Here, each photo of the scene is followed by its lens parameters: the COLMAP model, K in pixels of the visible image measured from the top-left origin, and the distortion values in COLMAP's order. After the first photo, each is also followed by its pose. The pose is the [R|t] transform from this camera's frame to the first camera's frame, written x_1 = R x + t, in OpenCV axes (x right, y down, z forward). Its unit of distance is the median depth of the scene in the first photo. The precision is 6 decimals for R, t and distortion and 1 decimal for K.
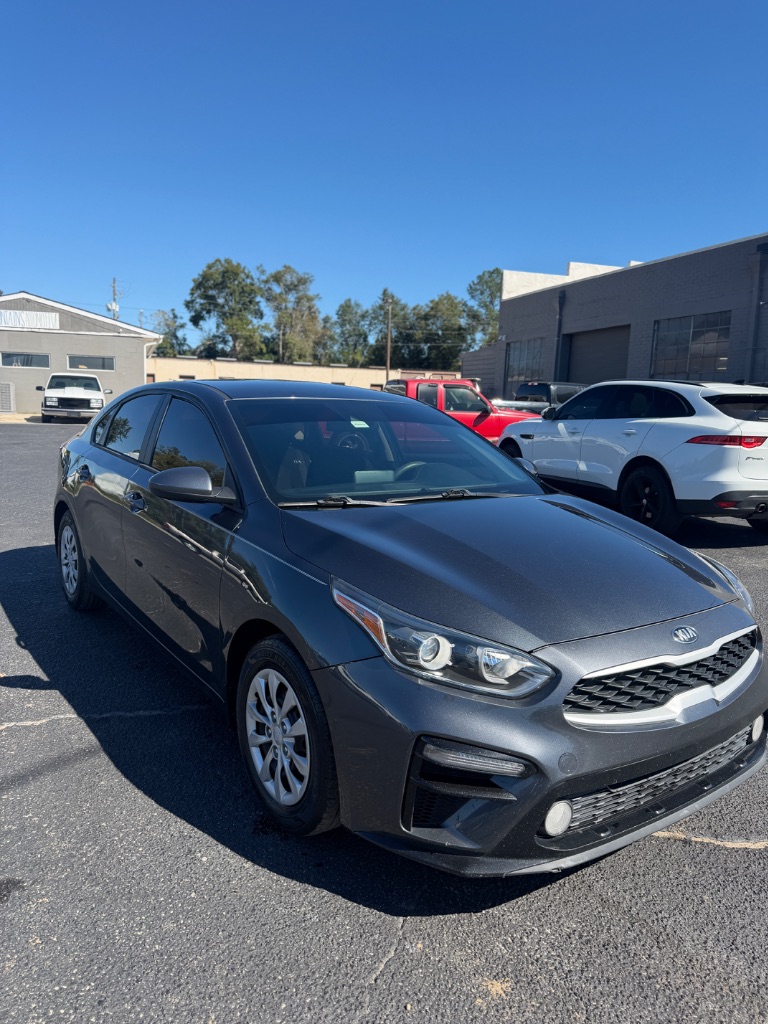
lens RADIAL K [[748.8, 0, 384.0], [0, 748.8, 512.0], [0, 0, 1]] dist [0.055632, -0.072519]
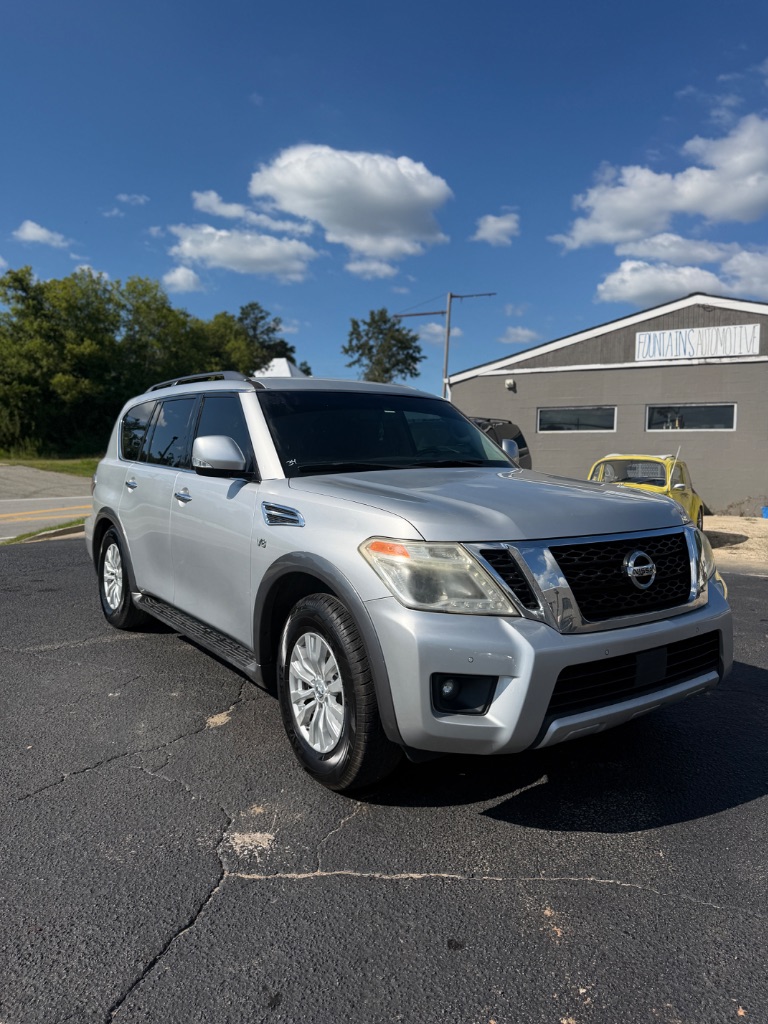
lens RADIAL K [[749.3, 0, 380.8], [0, 749.3, 517.4], [0, 0, 1]] dist [0.083803, -0.156254]
pose [[0.694316, 0.042399, -0.718420, -0.232709], [-0.098991, 0.994401, -0.036983, -0.086278], [0.712829, 0.096795, 0.694626, 0.467376]]
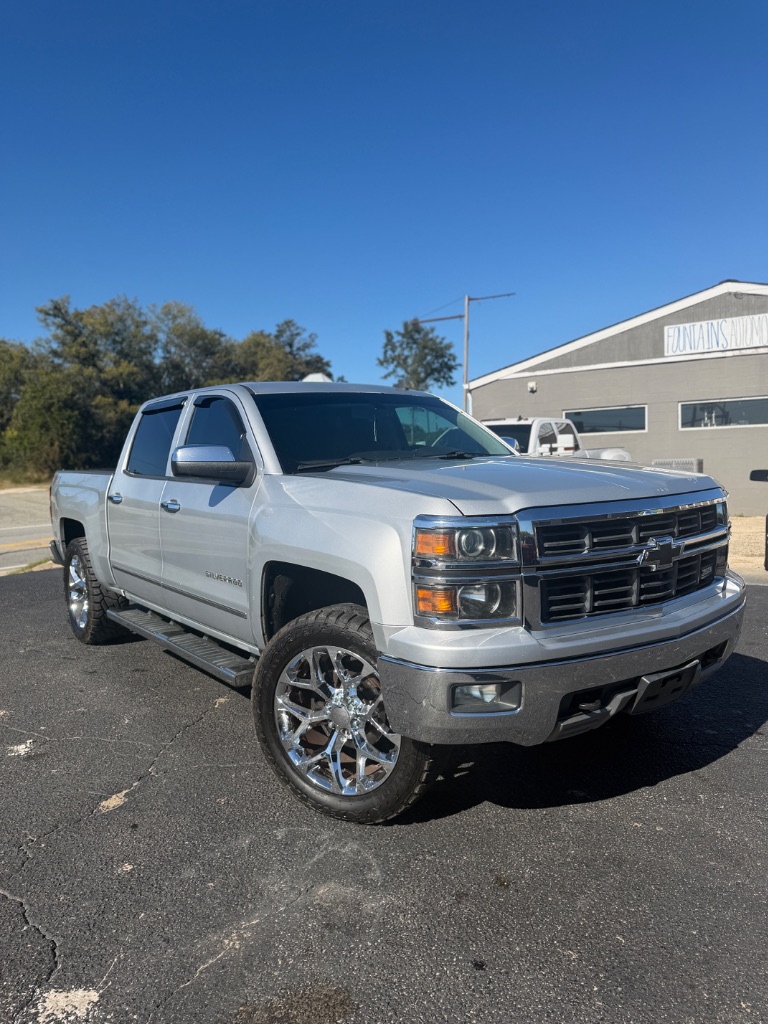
lens RADIAL K [[748.8, 0, 384.0], [0, 748.8, 512.0], [0, 0, 1]] dist [0.055632, -0.072519]
pose [[0.654037, 0.003049, -0.756456, -0.238637], [-0.066547, 0.996347, -0.053521, -0.091376], [0.753530, 0.085344, 0.651851, 0.498378]]
